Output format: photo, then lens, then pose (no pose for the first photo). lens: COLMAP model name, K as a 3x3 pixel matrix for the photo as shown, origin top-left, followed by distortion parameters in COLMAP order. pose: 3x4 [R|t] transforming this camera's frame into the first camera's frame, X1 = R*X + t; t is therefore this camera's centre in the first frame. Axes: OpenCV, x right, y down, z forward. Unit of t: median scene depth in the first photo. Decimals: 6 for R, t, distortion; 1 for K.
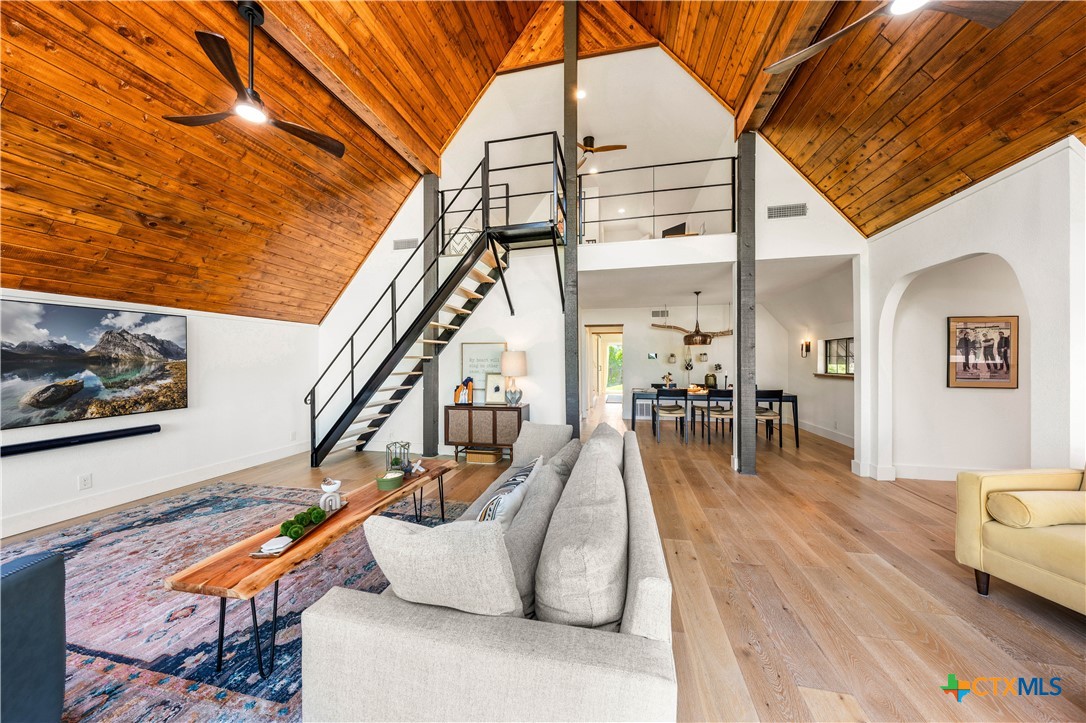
lens RADIAL K [[369.9, 0, 542.7], [0, 369.9, 361.0], [0, 0, 1]] dist [-0.000419, -0.000063]
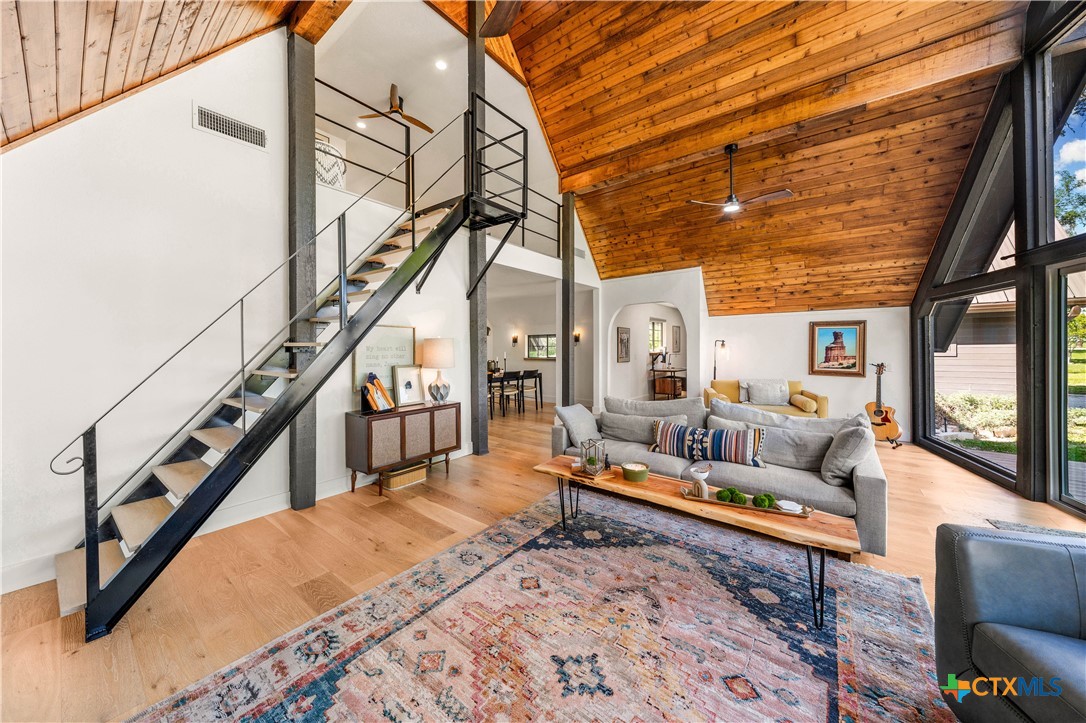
lens RADIAL K [[369.9, 0, 547.9], [0, 369.9, 351.2], [0, 0, 1]] dist [-0.000419, -0.000063]
pose [[0.420749, -0.005799, 0.907158, -0.810613], [0.001899, 0.999983, 0.005511, -0.001172], [-0.907175, -0.000597, 0.420753, 0.464609]]
